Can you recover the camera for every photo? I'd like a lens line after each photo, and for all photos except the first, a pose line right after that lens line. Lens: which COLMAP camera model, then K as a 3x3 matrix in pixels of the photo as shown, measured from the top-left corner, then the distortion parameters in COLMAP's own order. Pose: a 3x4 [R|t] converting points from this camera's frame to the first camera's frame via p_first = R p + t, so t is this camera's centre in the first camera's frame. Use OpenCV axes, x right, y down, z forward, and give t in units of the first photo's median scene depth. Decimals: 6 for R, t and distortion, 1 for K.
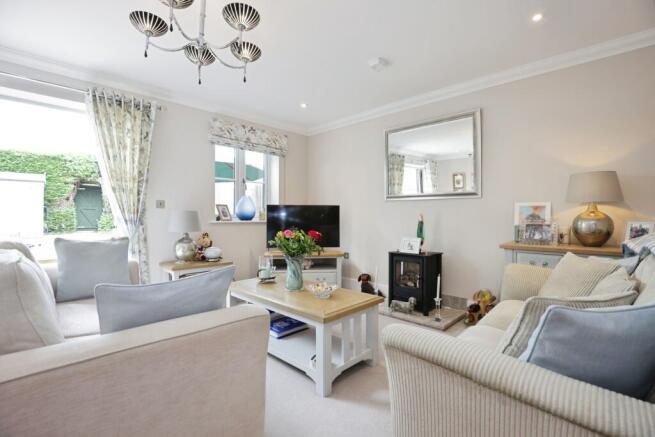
lens RADIAL K [[298.5, 0, 327.5], [0, 298.5, 218.5], [0, 0, 1]] dist [-0.045381, 0.010775]
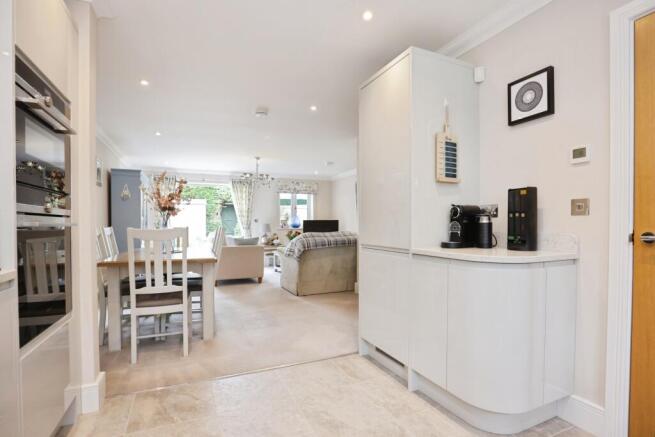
lens RADIAL K [[323.9, 0, 326.5], [0, 323.9, 230.7], [0, 0, 1]] dist [-0.021894, -0.000297]
pose [[0.925470, 0.003304, -0.378806, 0.956227], [0.002005, 0.999905, 0.013619, -0.003896], [0.378816, -0.013363, 0.925376, -1.217832]]
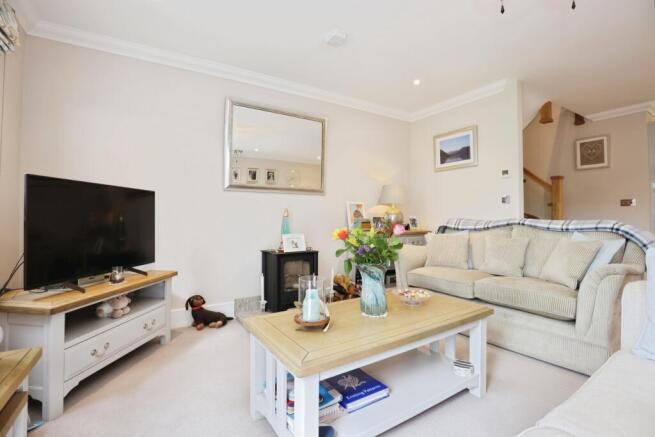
lens RADIAL K [[298.5, 0, 327.5], [0, 298.5, 218.5], [0, 0, 1]] dist [-0.045381, 0.010775]
pose [[0.235291, -0.004785, 0.971913, -0.560419], [0.010436, 0.999943, 0.002397, 0.014915], [-0.971869, 0.009579, 0.235328, 0.667152]]
